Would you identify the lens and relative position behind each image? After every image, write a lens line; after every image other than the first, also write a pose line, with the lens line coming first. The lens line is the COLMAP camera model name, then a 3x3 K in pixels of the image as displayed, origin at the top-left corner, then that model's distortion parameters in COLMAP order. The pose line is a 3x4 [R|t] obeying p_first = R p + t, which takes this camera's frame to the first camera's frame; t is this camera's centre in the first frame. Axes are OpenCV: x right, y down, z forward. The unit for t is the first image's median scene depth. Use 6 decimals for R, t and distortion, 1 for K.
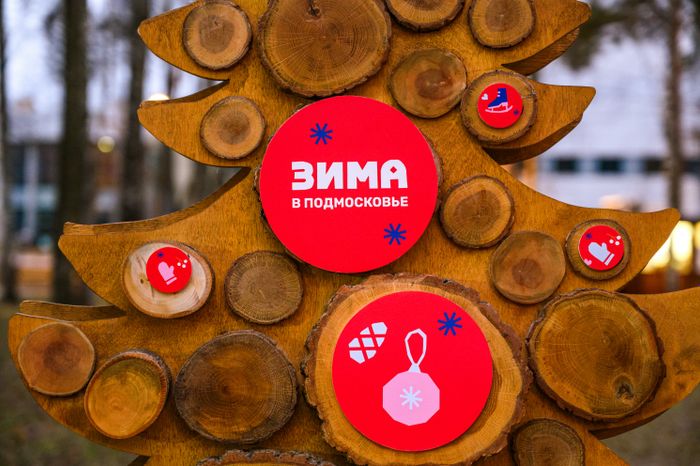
lens RADIAL K [[1302.5, 0, 350.6], [0, 1302.5, 234.5], [0, 0, 1]] dist [-0.102076, 0.000000]
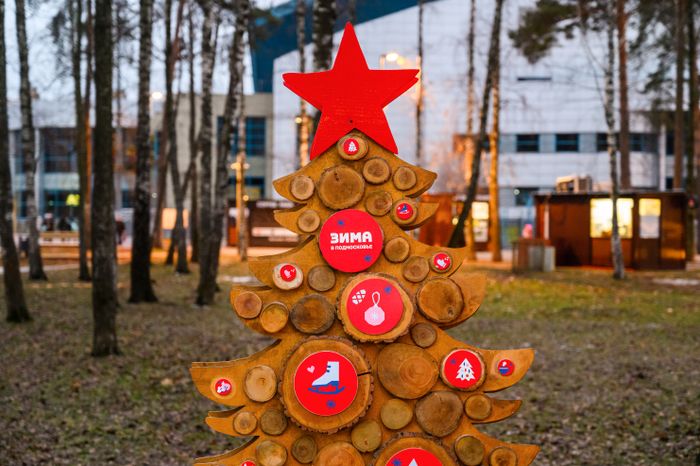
lens RADIAL K [[1243.0, 0, 349.2], [0, 1243.0, 231.8], [0, 0, 1]] dist [-0.314467, 0.000000]
pose [[0.999704, -0.021587, 0.011230, -0.034854], [0.021335, 0.999528, 0.022116, -0.117261], [-0.011702, -0.021870, 0.999692, -1.673904]]
